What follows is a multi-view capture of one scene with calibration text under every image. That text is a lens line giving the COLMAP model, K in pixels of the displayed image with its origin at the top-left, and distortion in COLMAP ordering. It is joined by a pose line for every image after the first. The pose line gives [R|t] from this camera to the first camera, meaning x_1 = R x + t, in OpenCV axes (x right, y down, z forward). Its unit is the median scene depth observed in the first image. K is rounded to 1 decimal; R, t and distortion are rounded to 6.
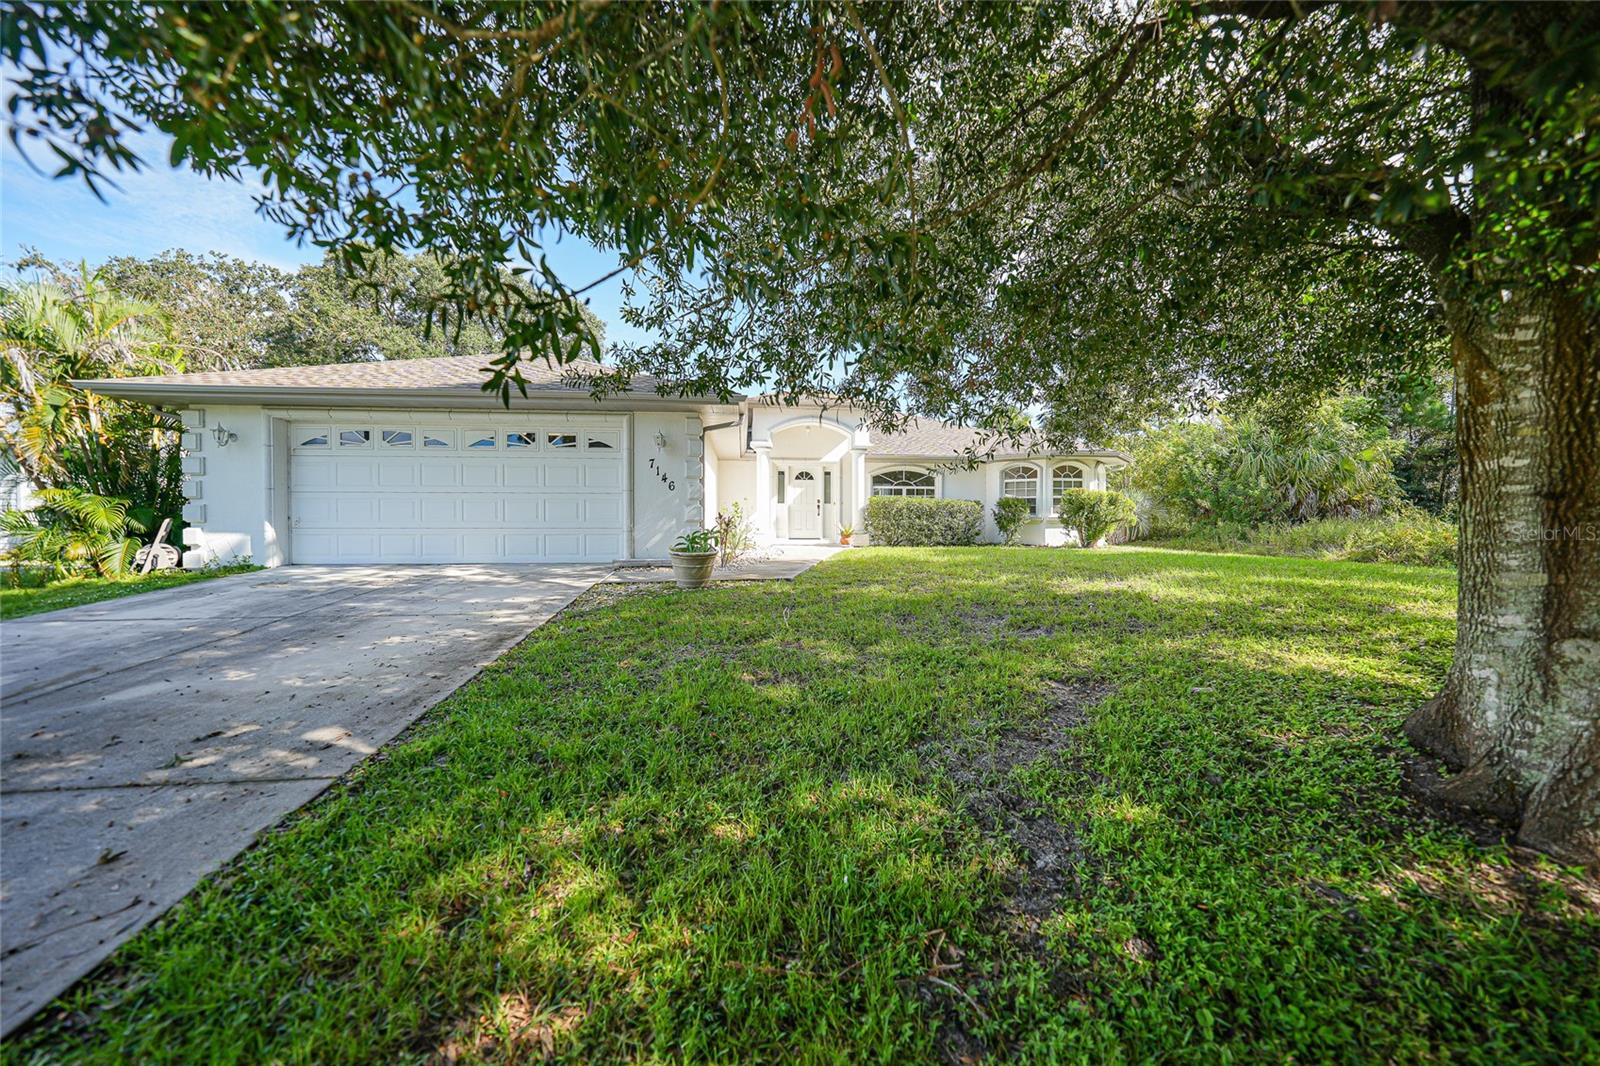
lens RADIAL K [[558.8, 0, 802.8], [0, 558.8, 527.0], [0, 0, 1]] dist [-0.022373, 0.005377]
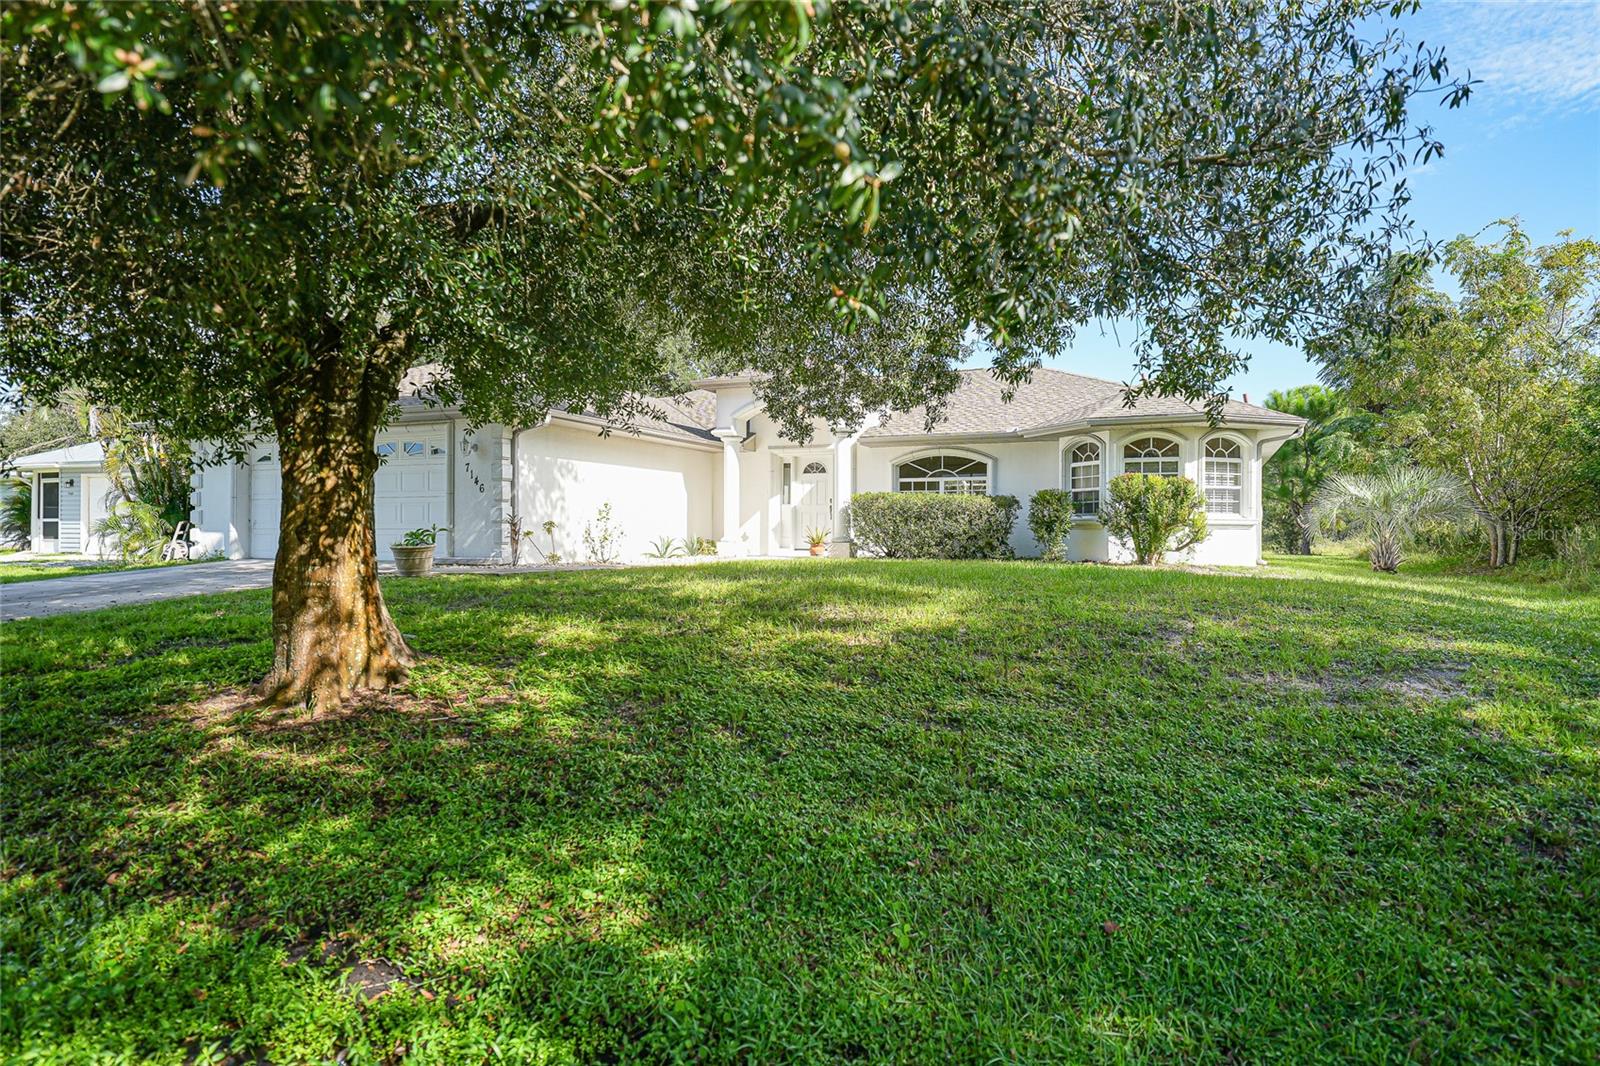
lens RADIAL K [[944.8, 0, 790.2], [0, 944.8, 532.5], [0, 0, 1]] dist [0.002227, 0.000183]
pose [[0.875507, -0.002066, -0.483202, 1.229955], [-0.007297, 0.999820, -0.017495, 0.040091], [0.483151, 0.018843, 0.875334, -0.300434]]
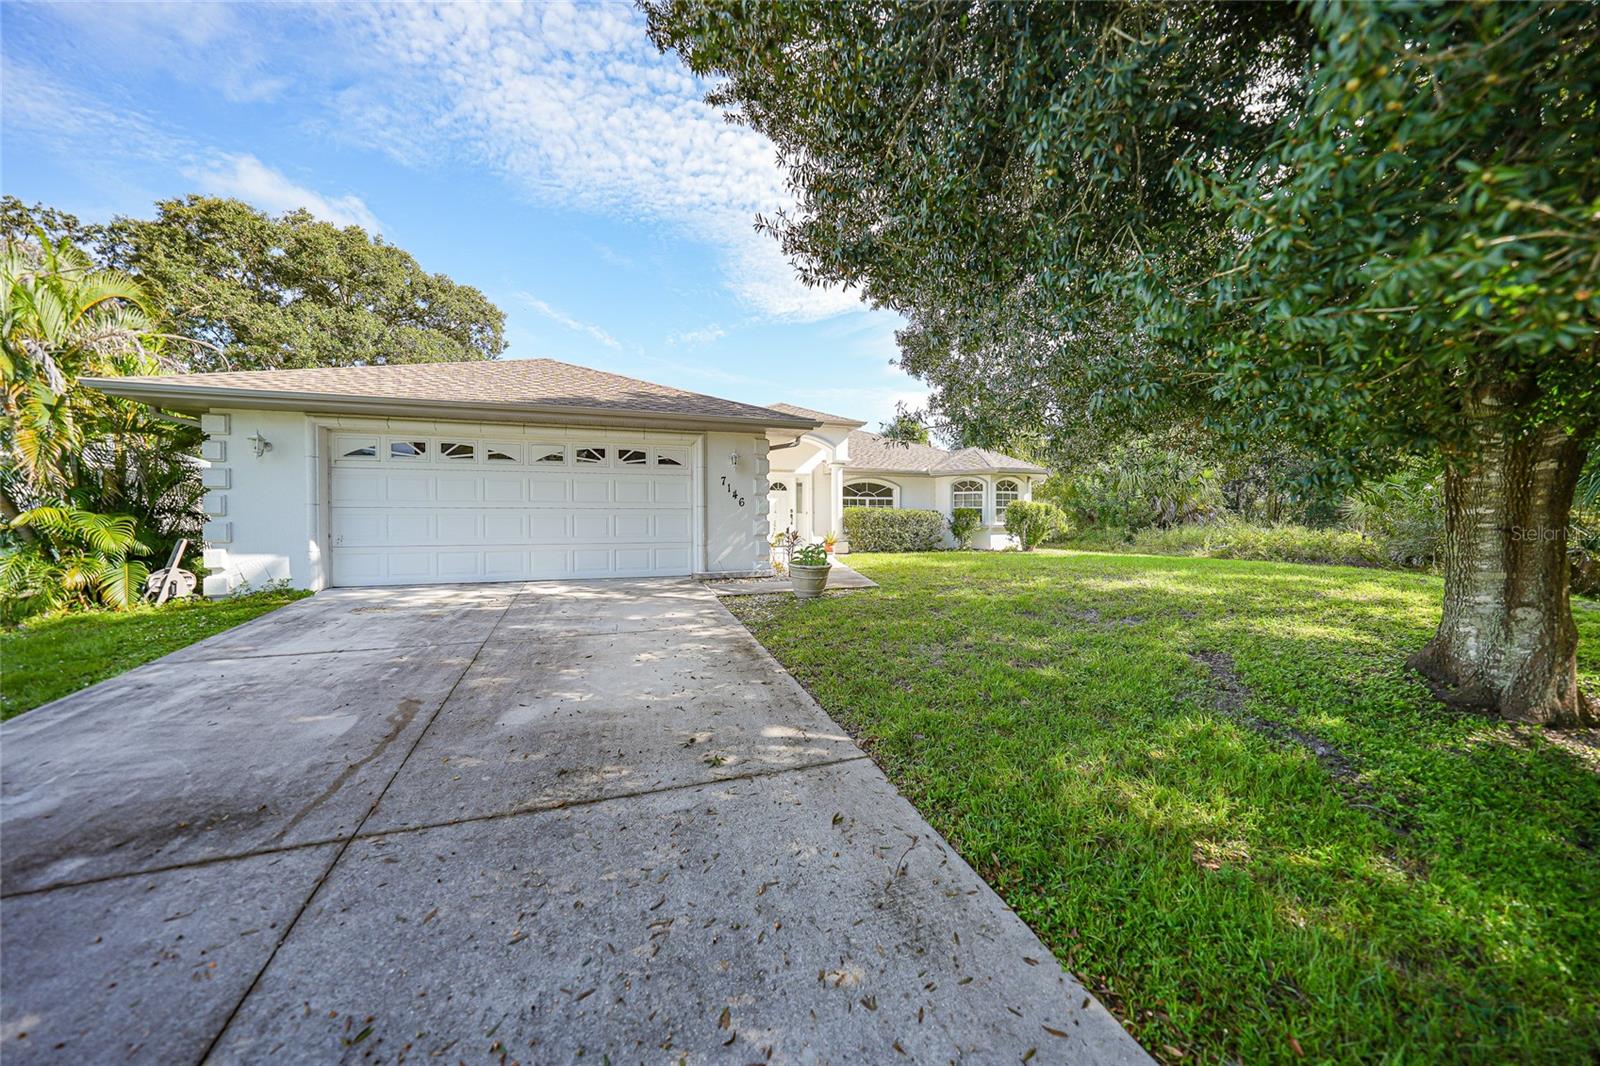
lens RADIAL K [[558.8, 0, 806.6], [0, 558.8, 525.3], [0, 0, 1]] dist [-0.022373, 0.005377]
pose [[0.972208, -0.005658, 0.234051, -0.394120], [0.007468, 0.999949, -0.006847, -0.022853], [-0.234001, 0.008404, 0.972200, -0.070281]]
